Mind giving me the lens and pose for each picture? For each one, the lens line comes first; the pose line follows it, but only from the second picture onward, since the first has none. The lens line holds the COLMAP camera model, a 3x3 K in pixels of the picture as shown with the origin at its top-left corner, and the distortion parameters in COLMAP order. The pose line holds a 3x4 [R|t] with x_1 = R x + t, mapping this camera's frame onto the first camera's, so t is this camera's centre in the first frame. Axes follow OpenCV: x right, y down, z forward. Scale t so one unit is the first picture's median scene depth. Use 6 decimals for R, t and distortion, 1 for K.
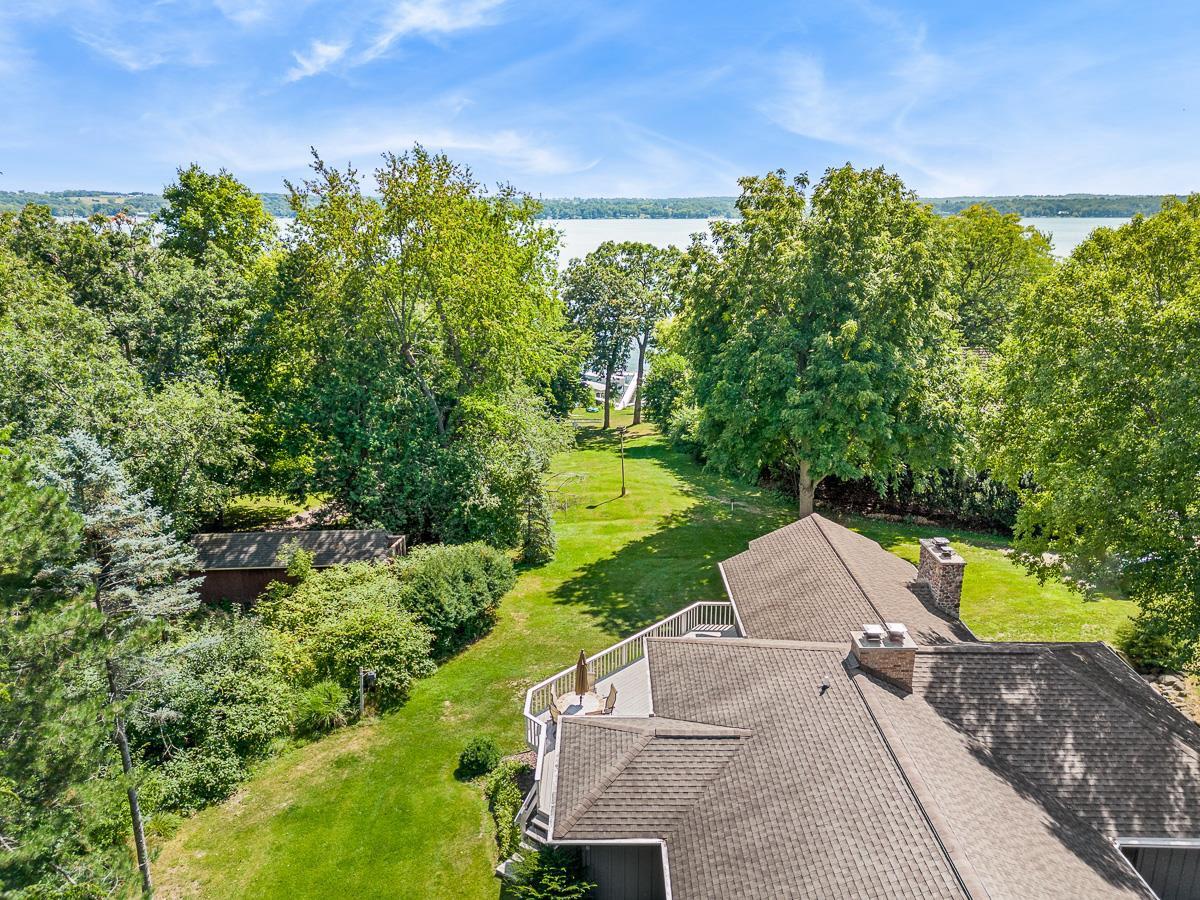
lens RADIAL K [[859.3, 0, 623.5], [0, 859.3, 455.0], [0, 0, 1]] dist [0.079690, -0.073435]
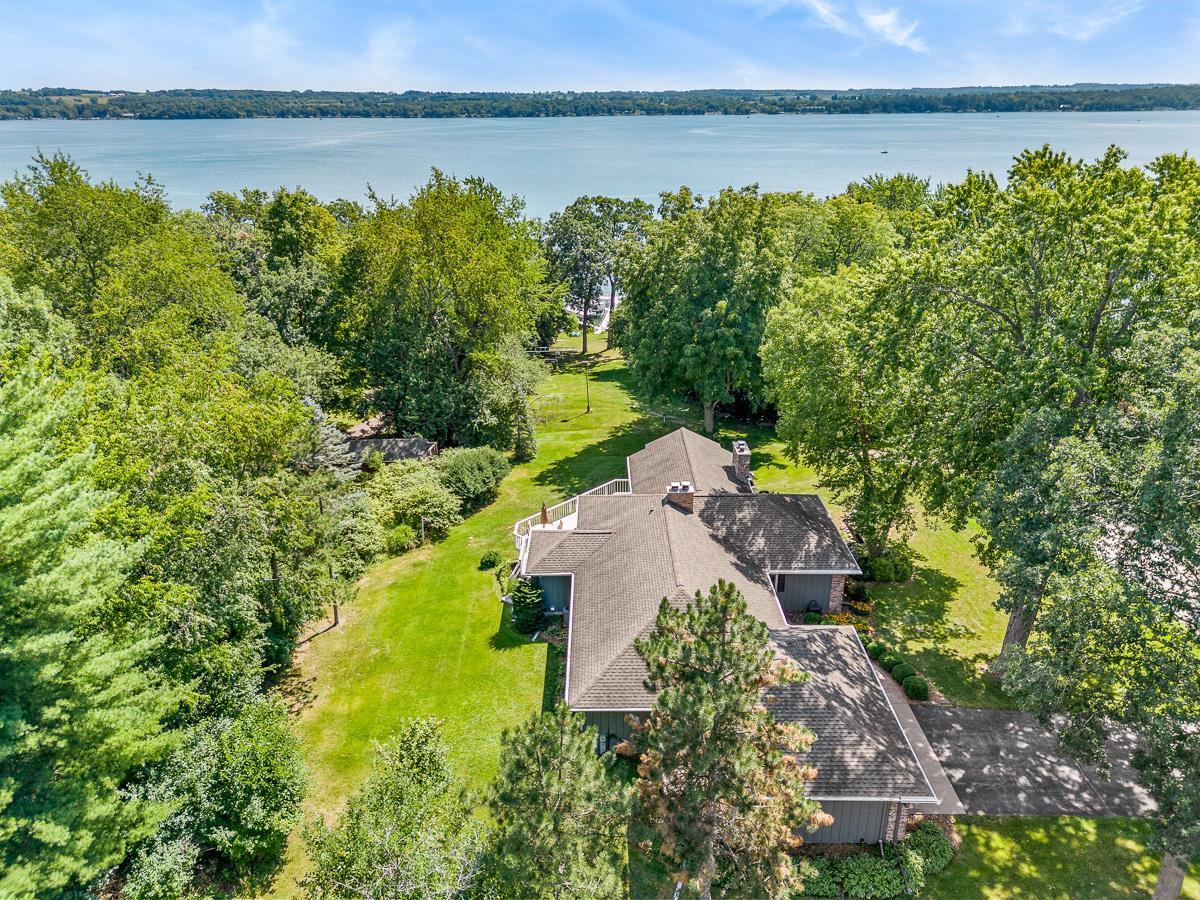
lens RADIAL K [[859.3, 0, 609.1], [0, 859.3, 440.6], [0, 0, 1]] dist [0.079690, -0.073435]
pose [[0.999853, -0.008657, -0.014771, 0.077293], [0.010009, 0.995515, 0.094071, -0.052147], [0.013890, -0.094205, 0.995456, -0.536111]]
